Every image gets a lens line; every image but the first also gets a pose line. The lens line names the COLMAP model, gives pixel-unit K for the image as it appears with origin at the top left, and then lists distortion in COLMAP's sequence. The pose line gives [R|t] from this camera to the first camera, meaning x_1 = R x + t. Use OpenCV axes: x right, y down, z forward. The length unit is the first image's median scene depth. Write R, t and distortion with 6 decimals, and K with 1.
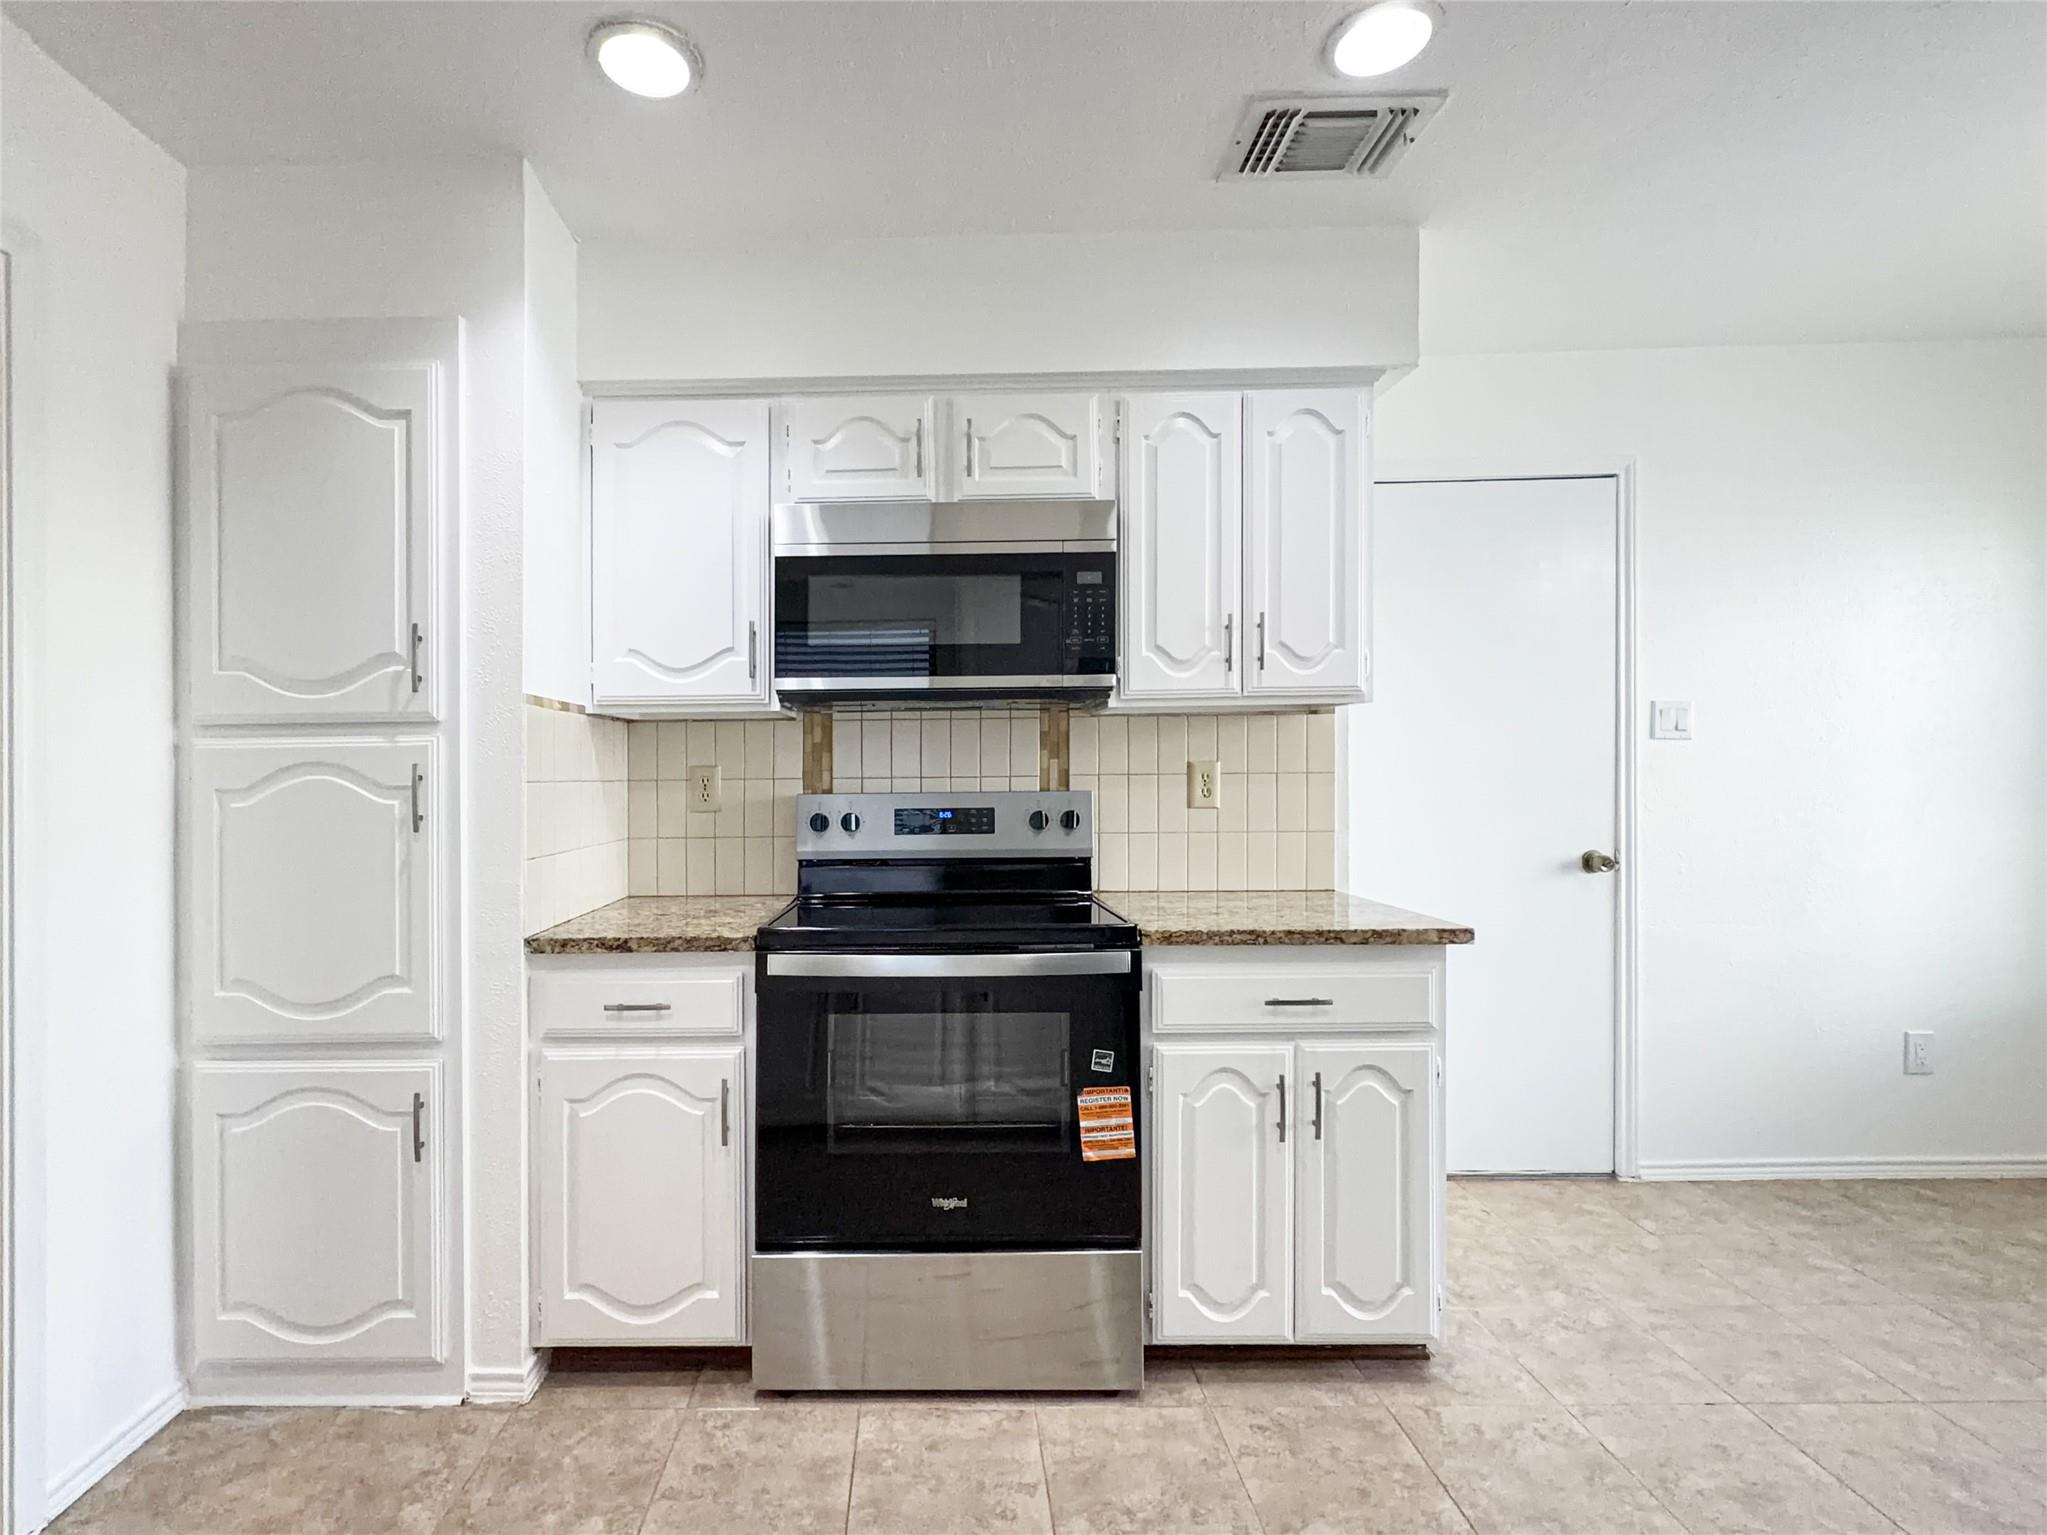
lens RADIAL K [[949.5, 0, 1024.1], [0, 949.5, 801.2], [0, 0, 1]] dist [-0.000630, 0.000356]
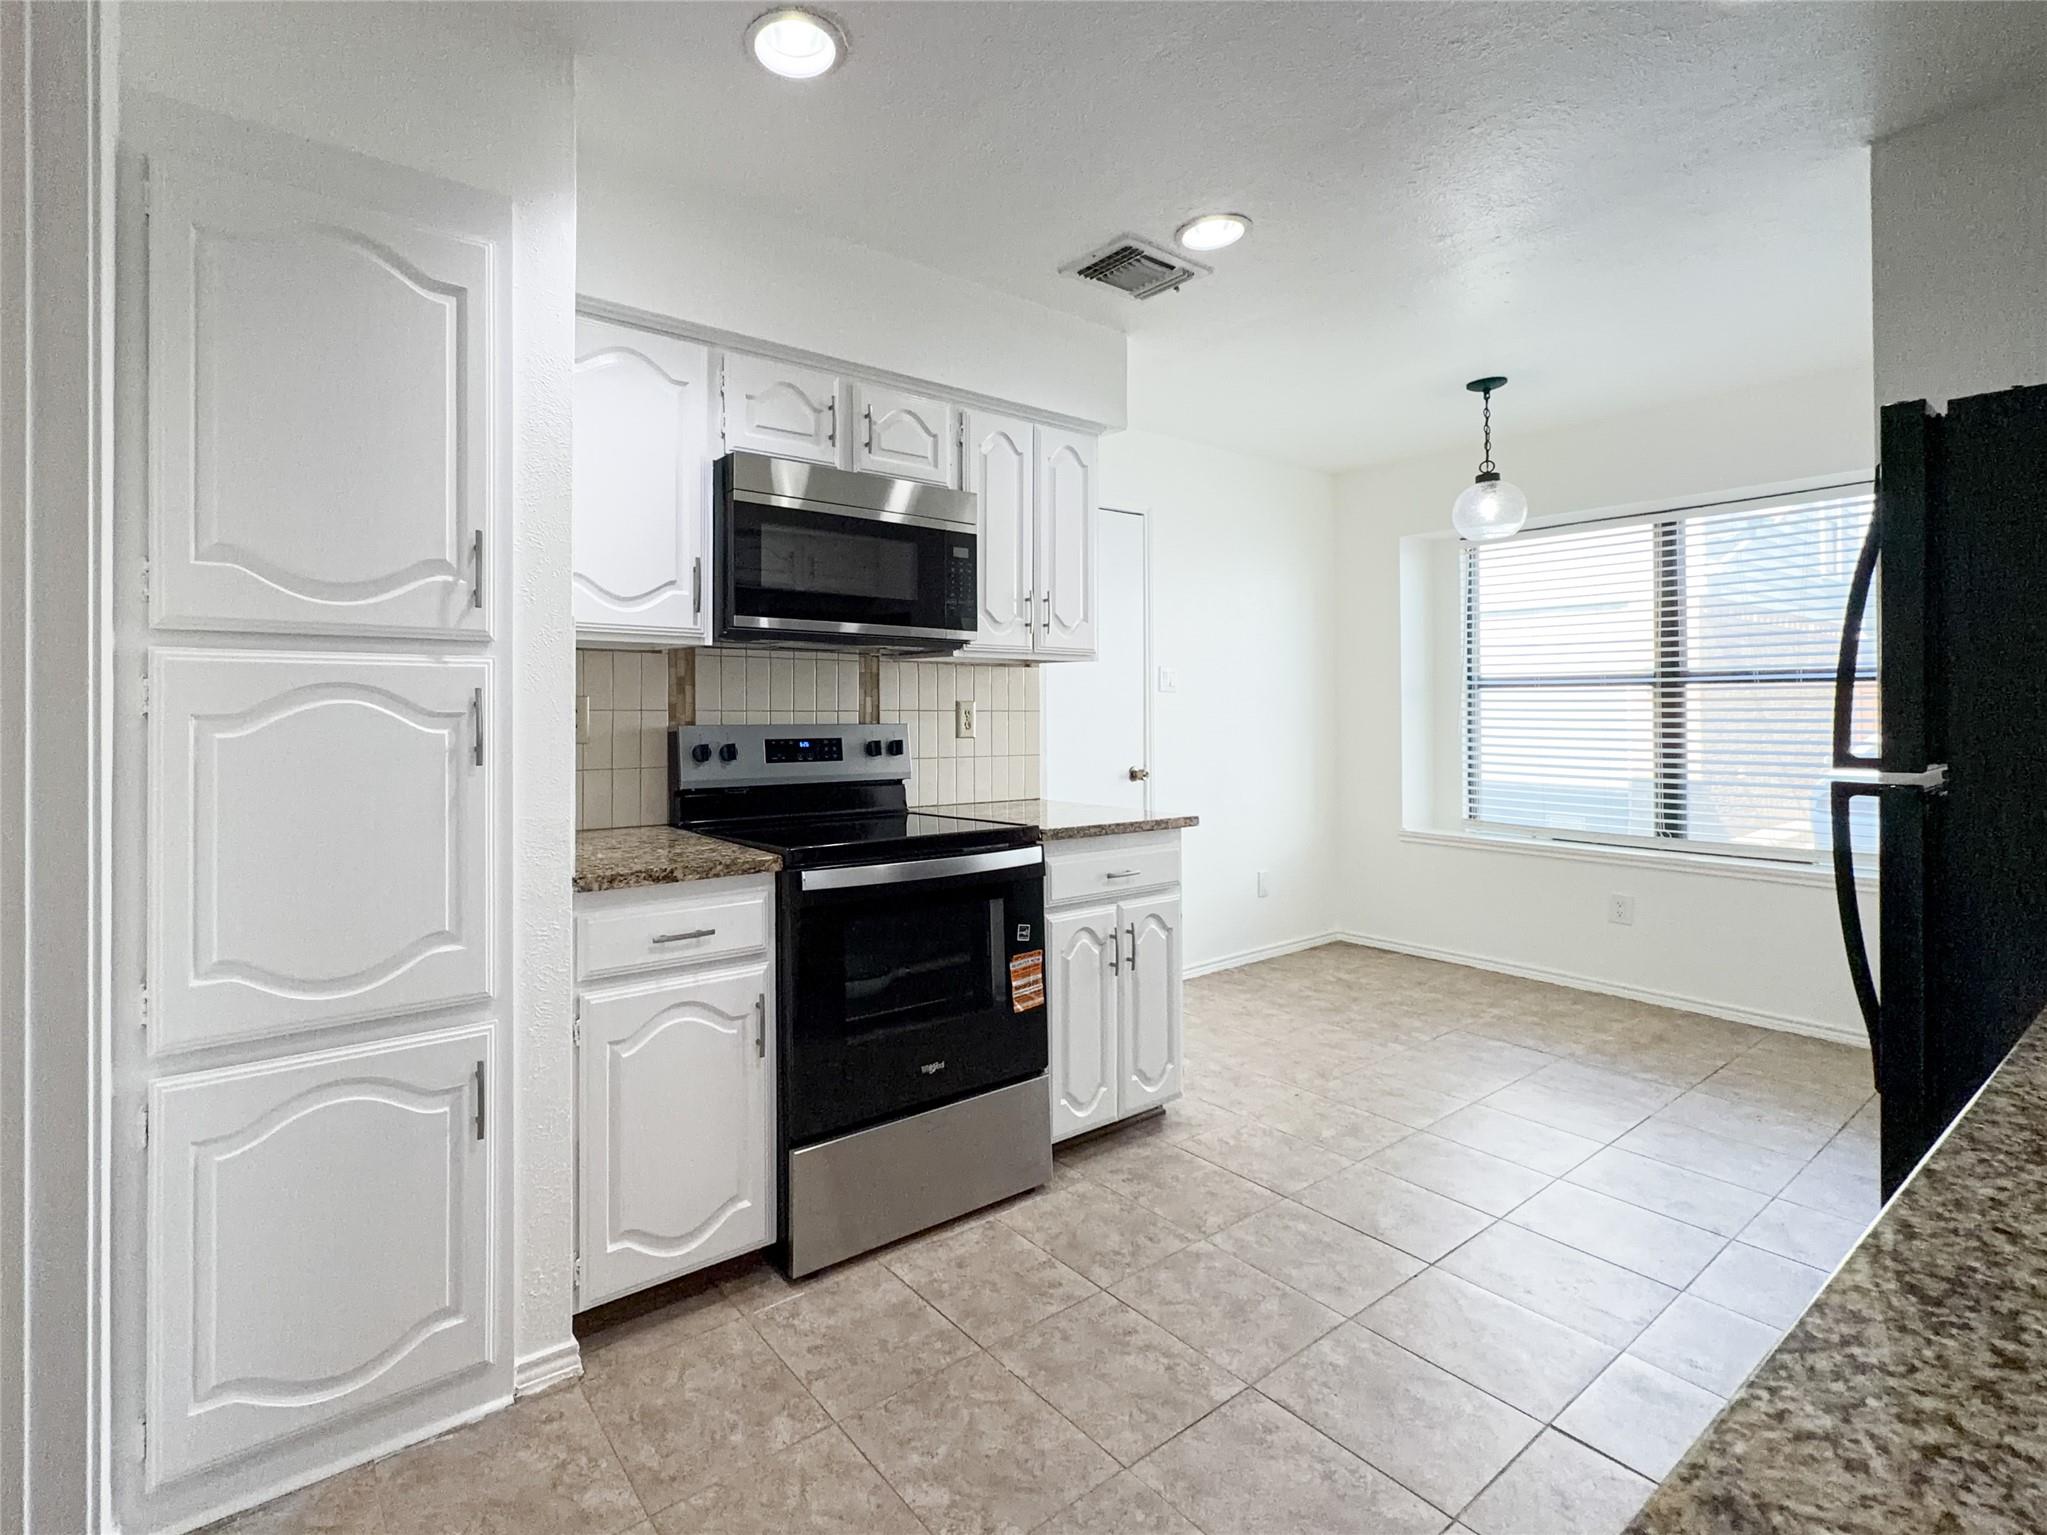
lens RADIAL K [[826.4, 0, 1025.6], [0, 826.4, 723.6], [0, 0, 1]] dist [0.001174, 0.000076]
pose [[0.831616, 0.004949, 0.555329, -0.535926], [0.002937, 0.999907, -0.013309, 0.004517], [-0.555344, 0.012699, 0.831524, 0.061845]]
